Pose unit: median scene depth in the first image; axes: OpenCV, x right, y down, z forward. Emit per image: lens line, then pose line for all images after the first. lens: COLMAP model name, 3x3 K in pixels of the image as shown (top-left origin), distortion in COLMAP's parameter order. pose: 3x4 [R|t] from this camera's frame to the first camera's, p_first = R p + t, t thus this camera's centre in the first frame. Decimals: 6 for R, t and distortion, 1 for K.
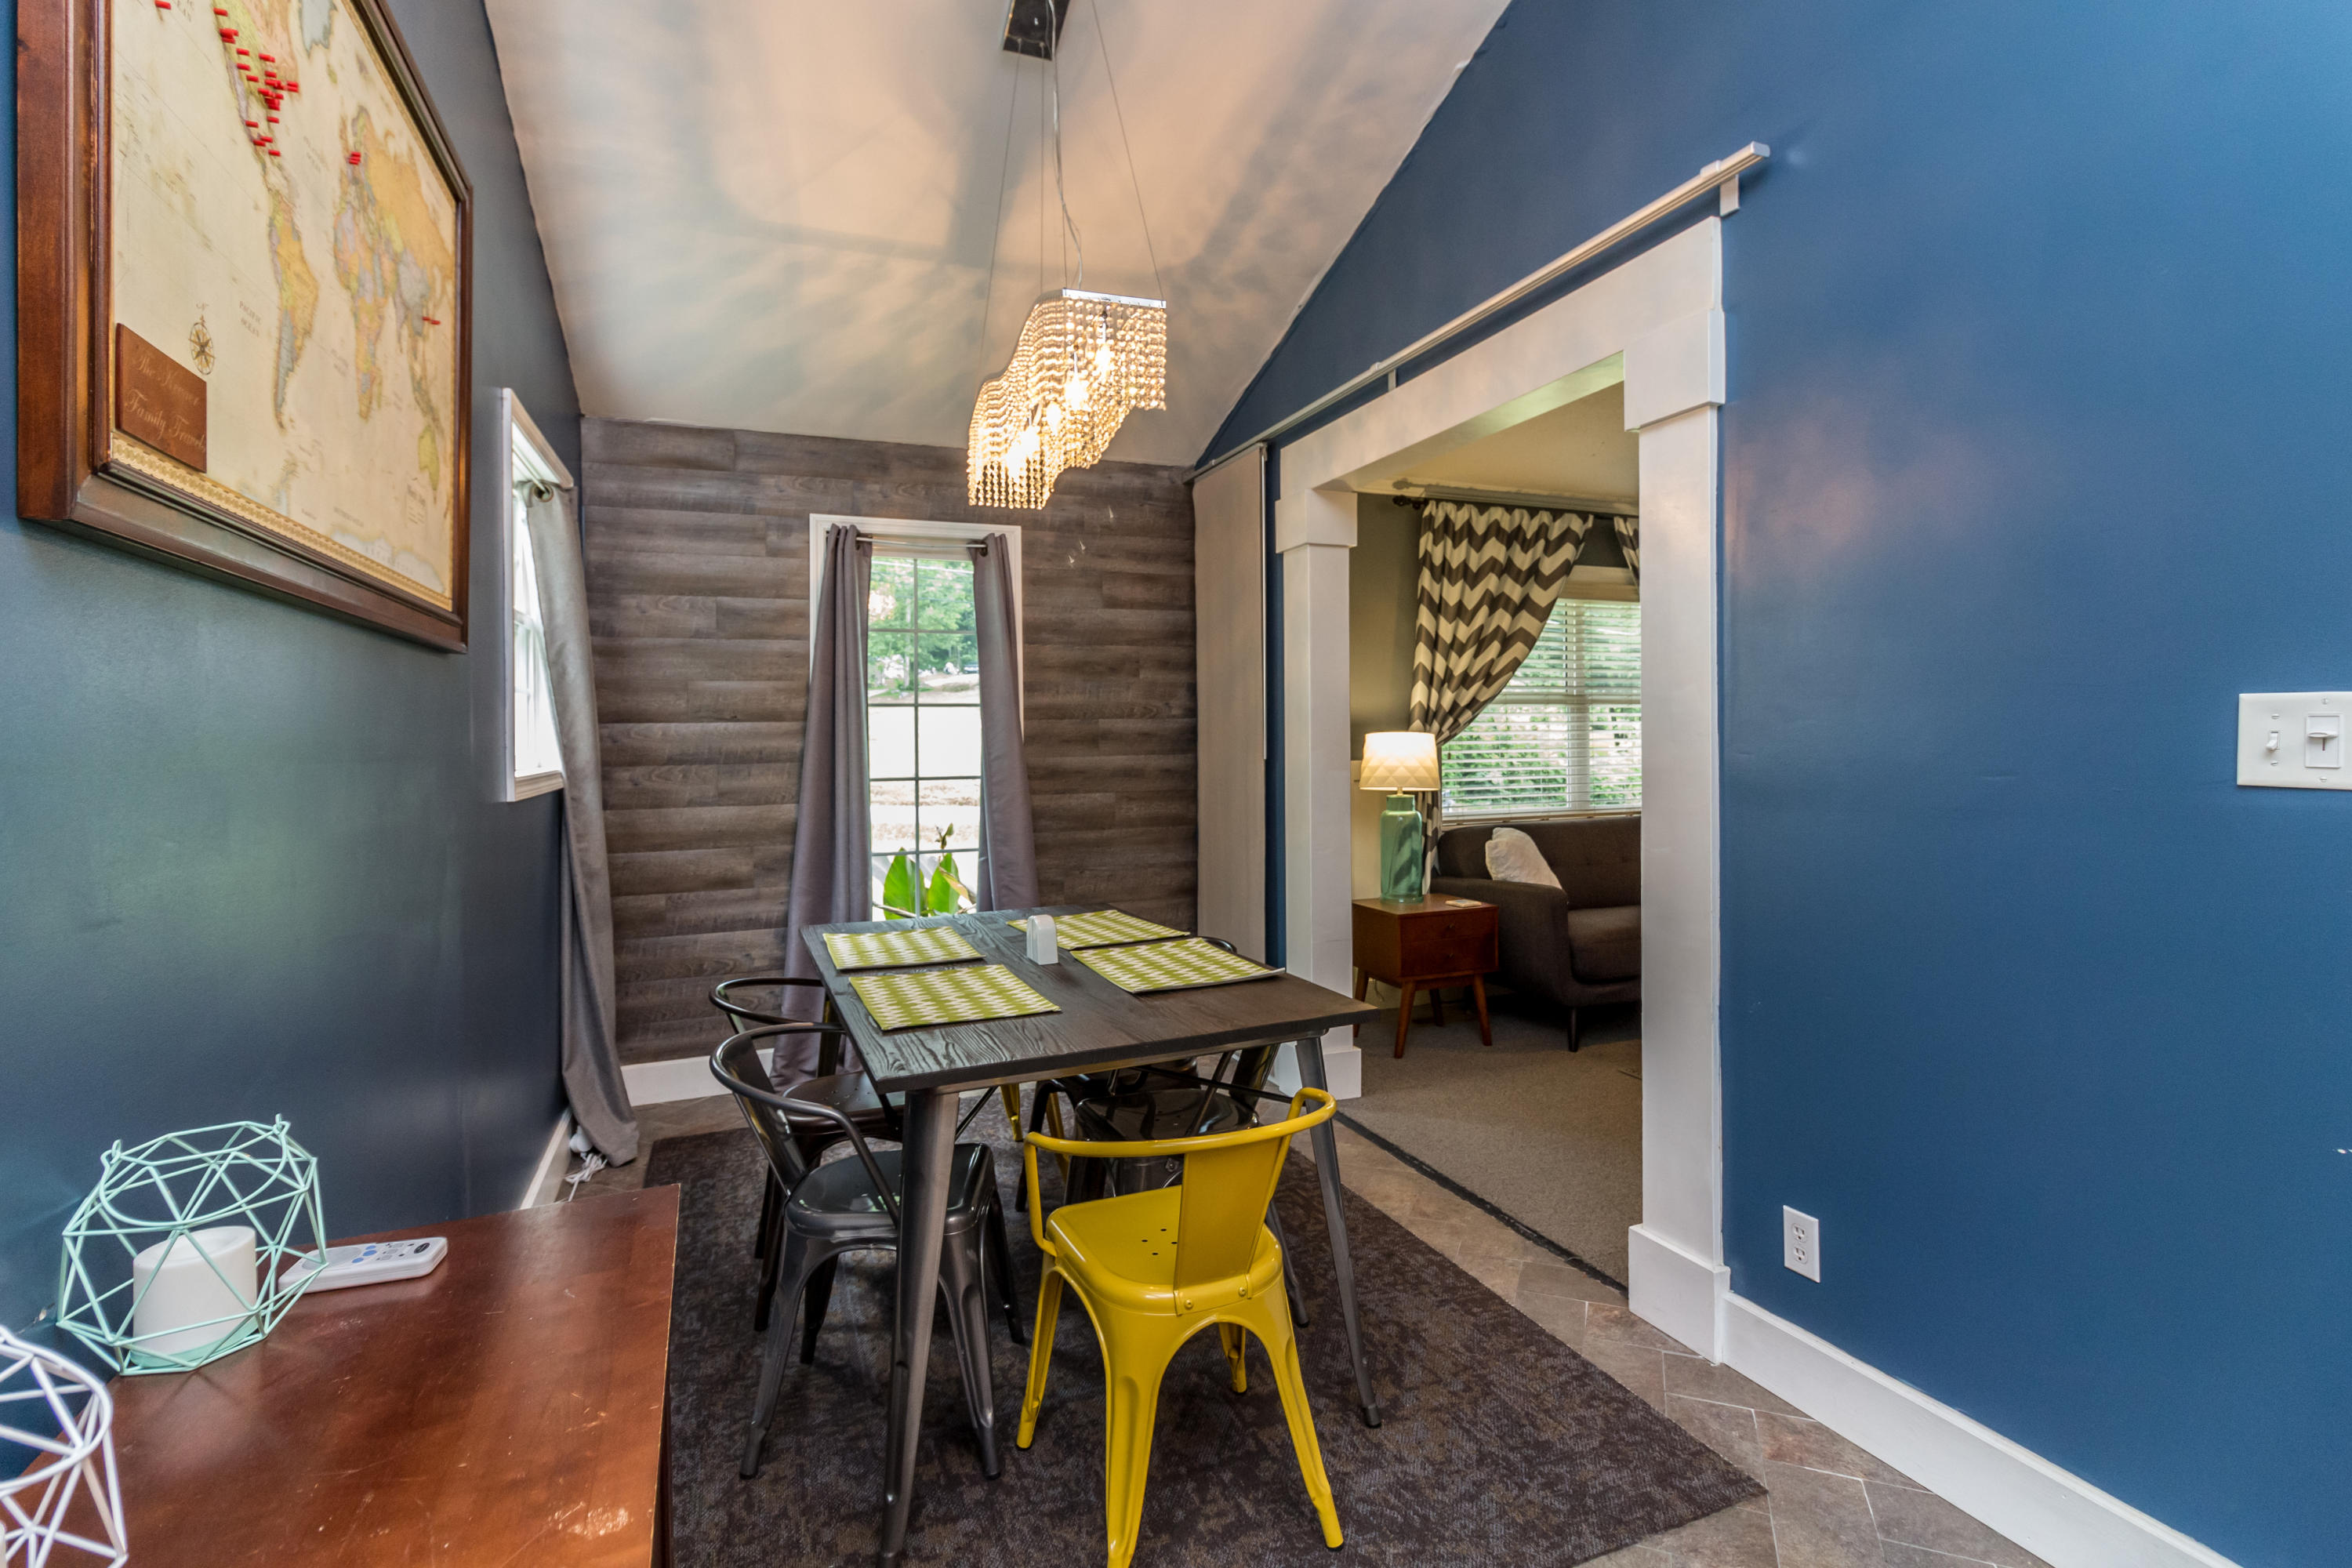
lens RADIAL K [[1101.0, 0, 1177.4], [0, 1101.0, 737.1], [0, 0, 1]] dist [0.001026, -0.000259]
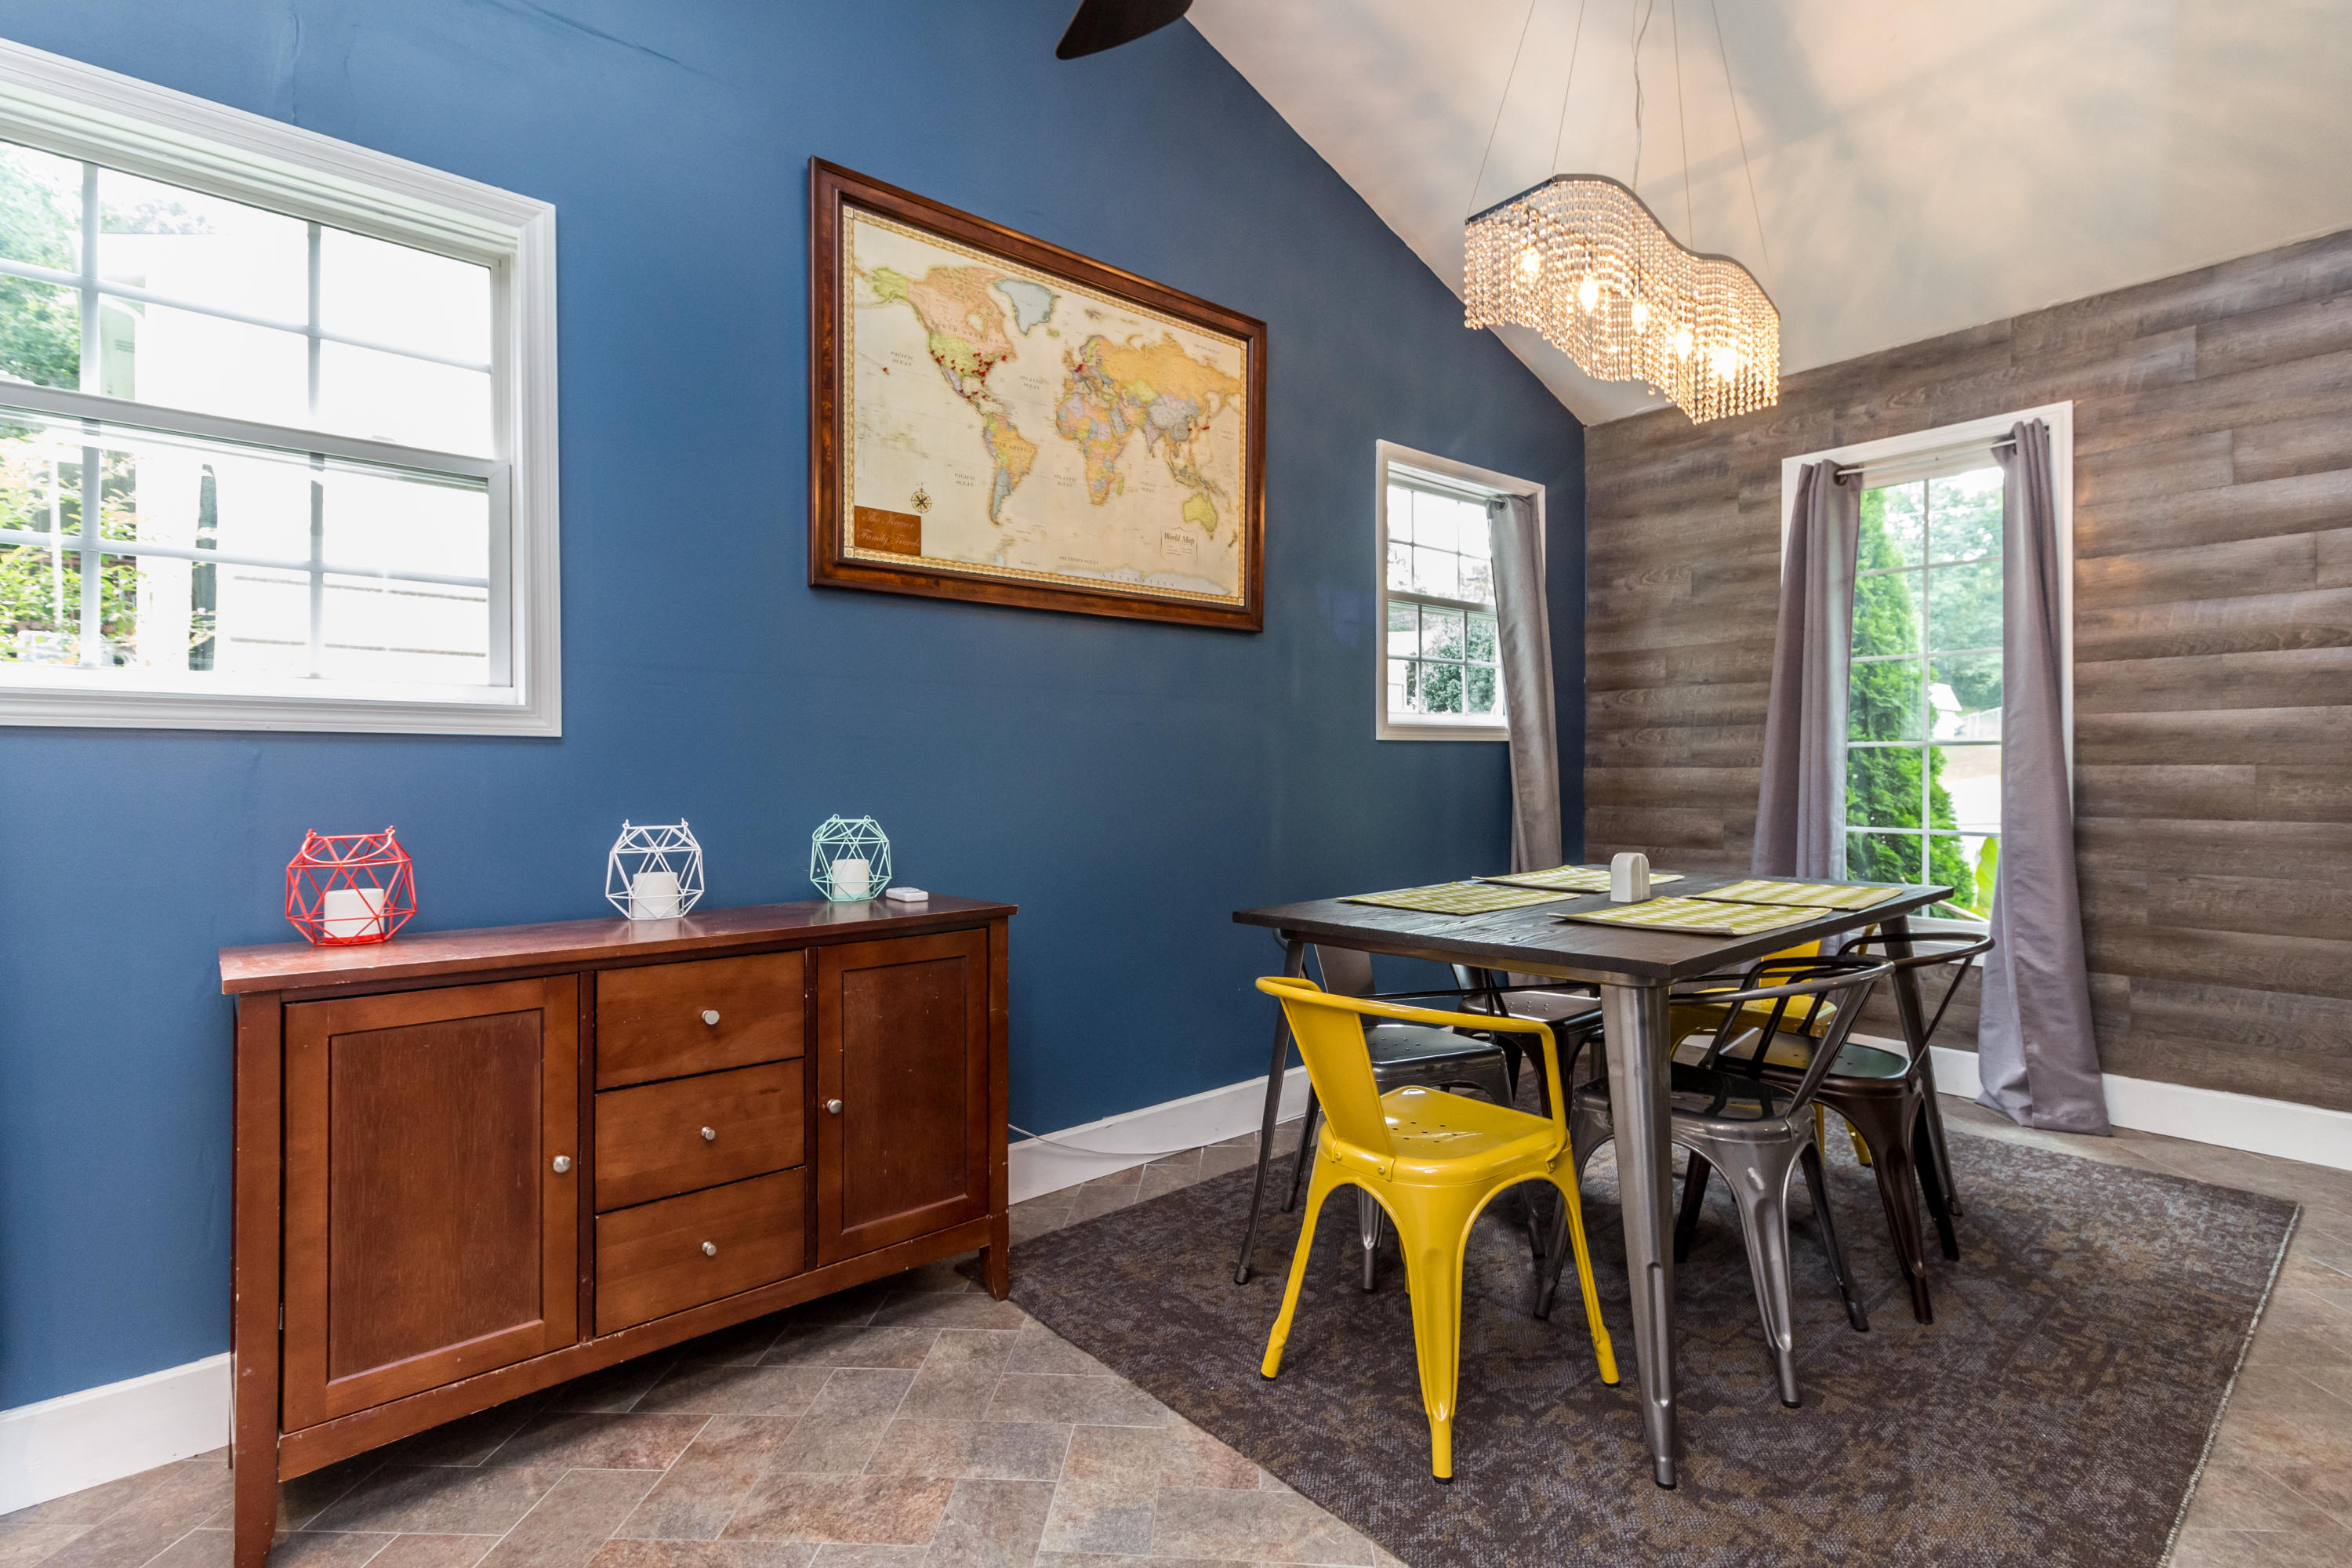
lens RADIAL K [[1109.1, 0, 1173.0], [0, 1109.1, 773.4], [0, 0, 1]] dist [0.000837, 0.001459]
pose [[0.309576, 0.016872, -0.950725, 0.418467], [-0.000043, 0.999843, 0.017729, 0.049499], [0.950875, -0.005447, 0.309528, 0.212837]]
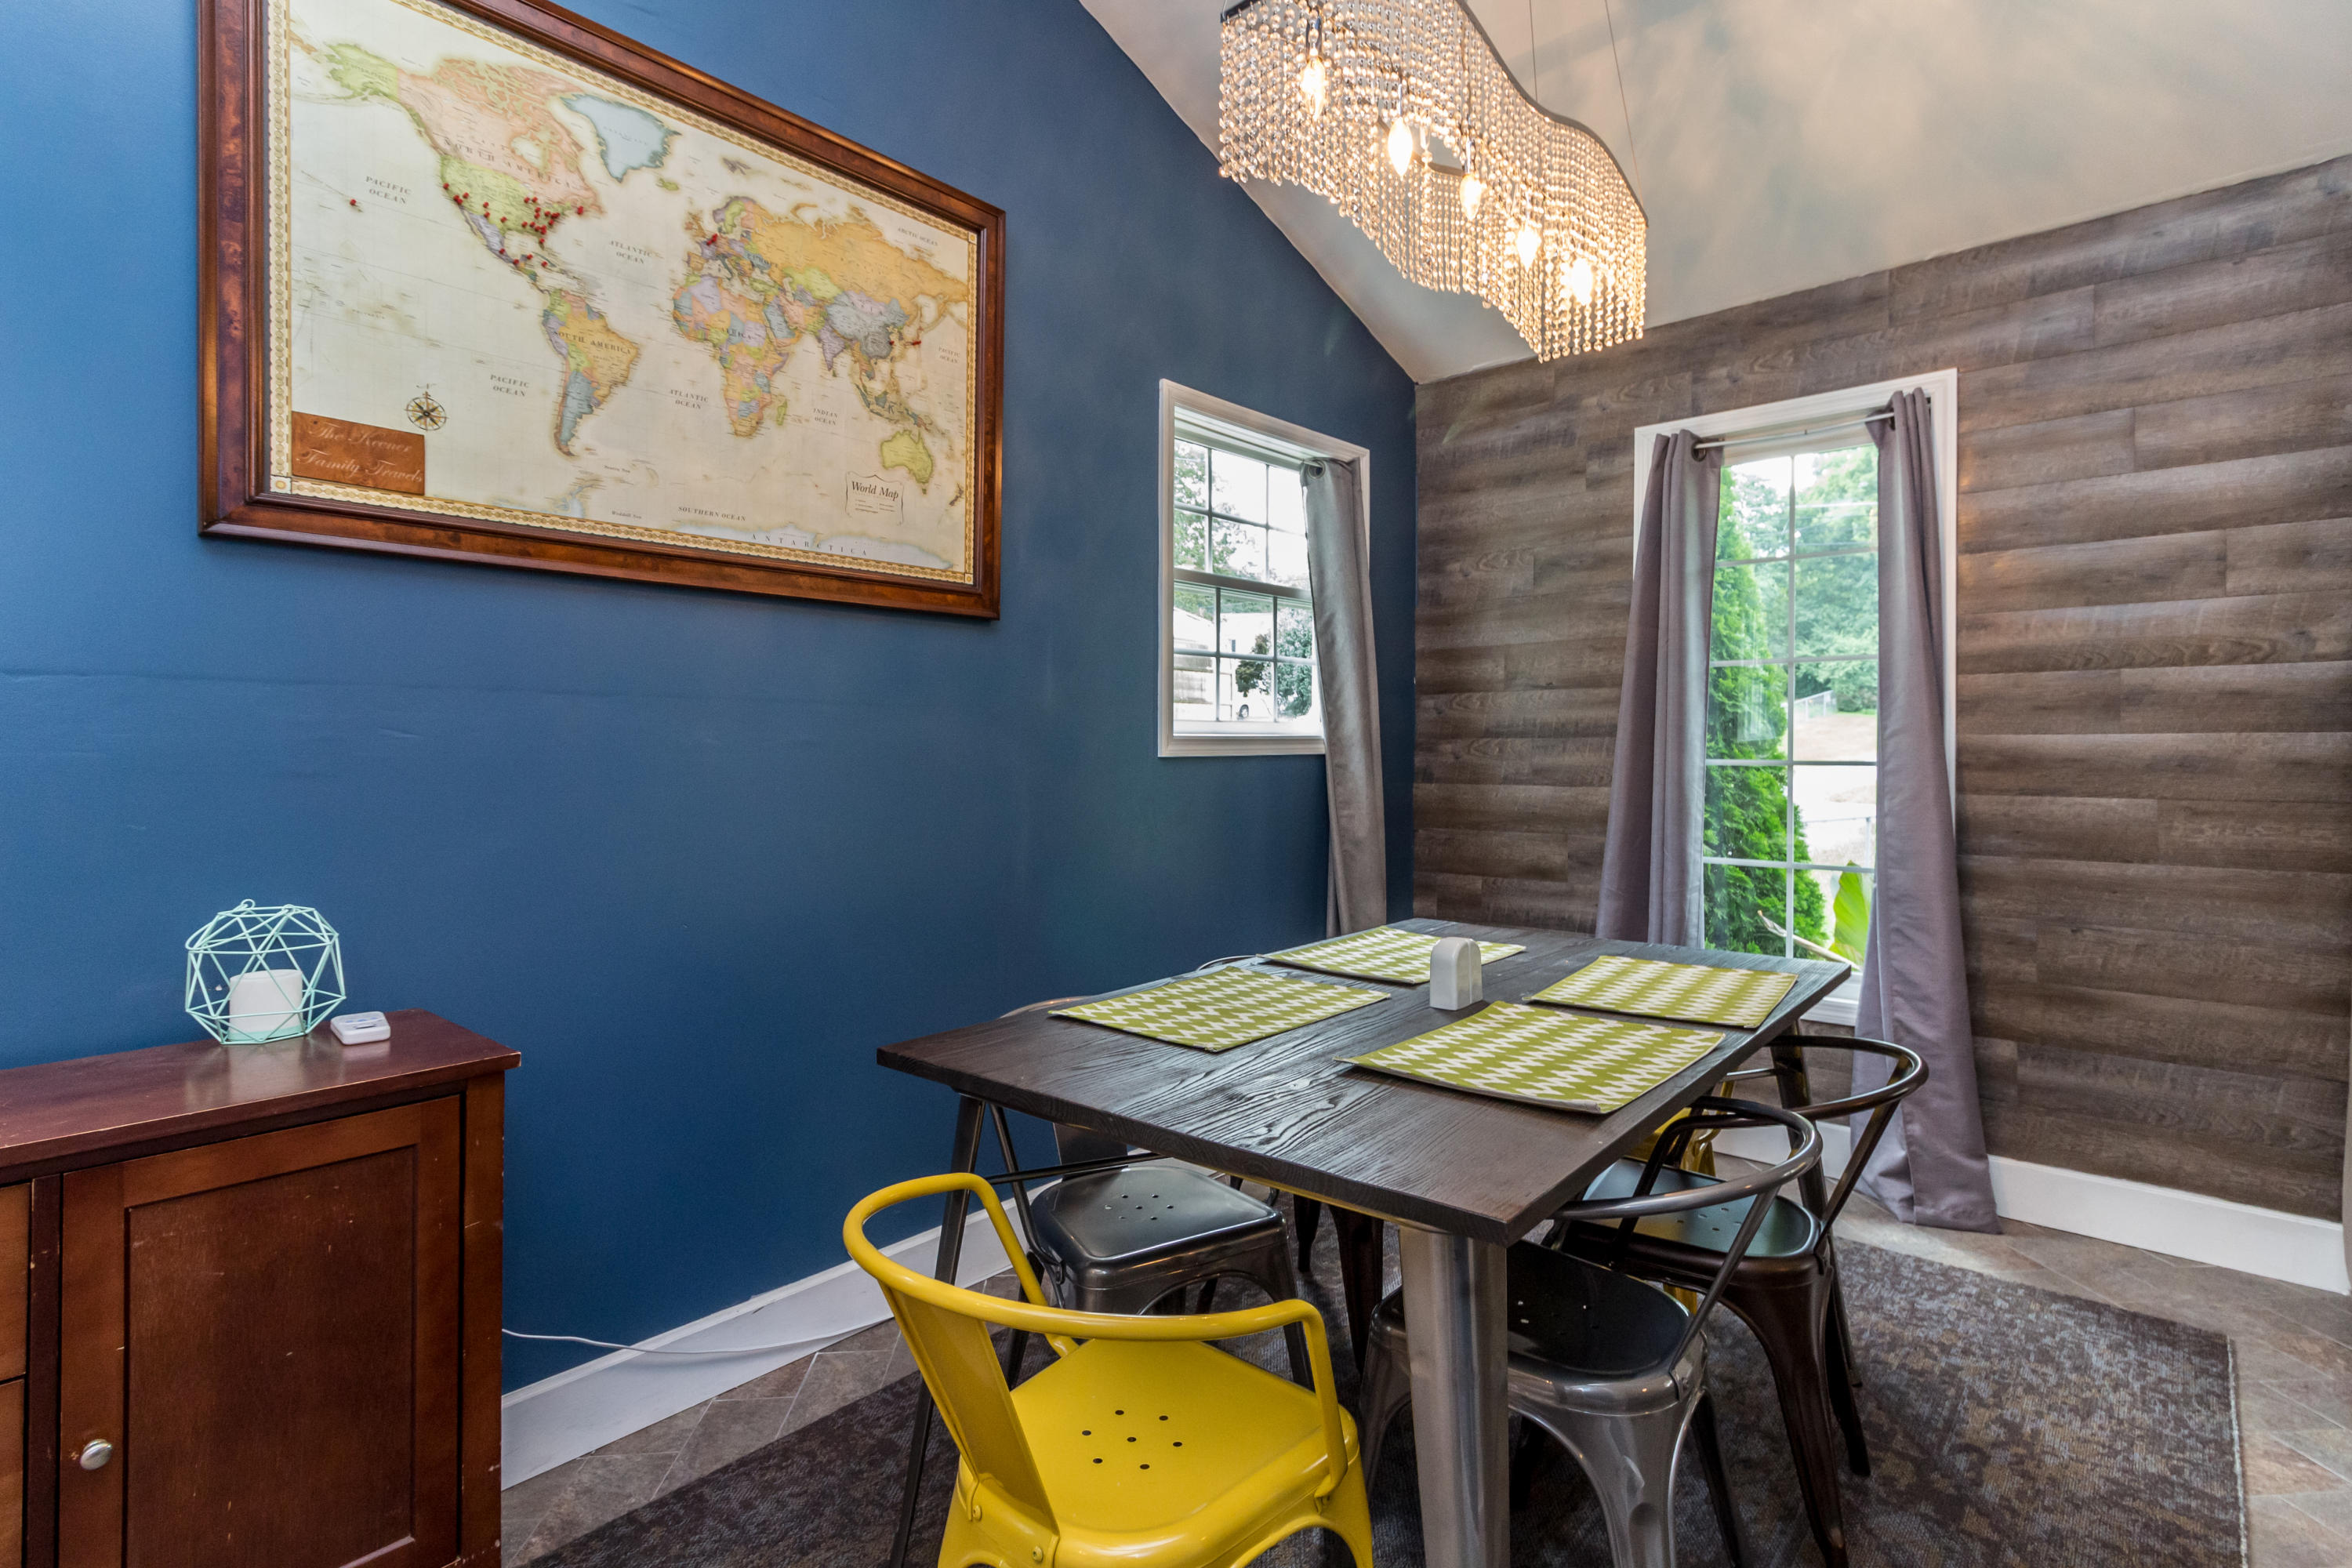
lens RADIAL K [[1133.4, 0, 1182.4], [0, 1133.4, 753.5], [0, 0, 1]] dist [0.003489, 0.001622]
pose [[0.439213, 0.017655, -0.898209, 0.275525], [-0.006474, 0.999843, 0.016487, 0.023817], [0.898360, -0.001426, 0.439258, 0.342770]]
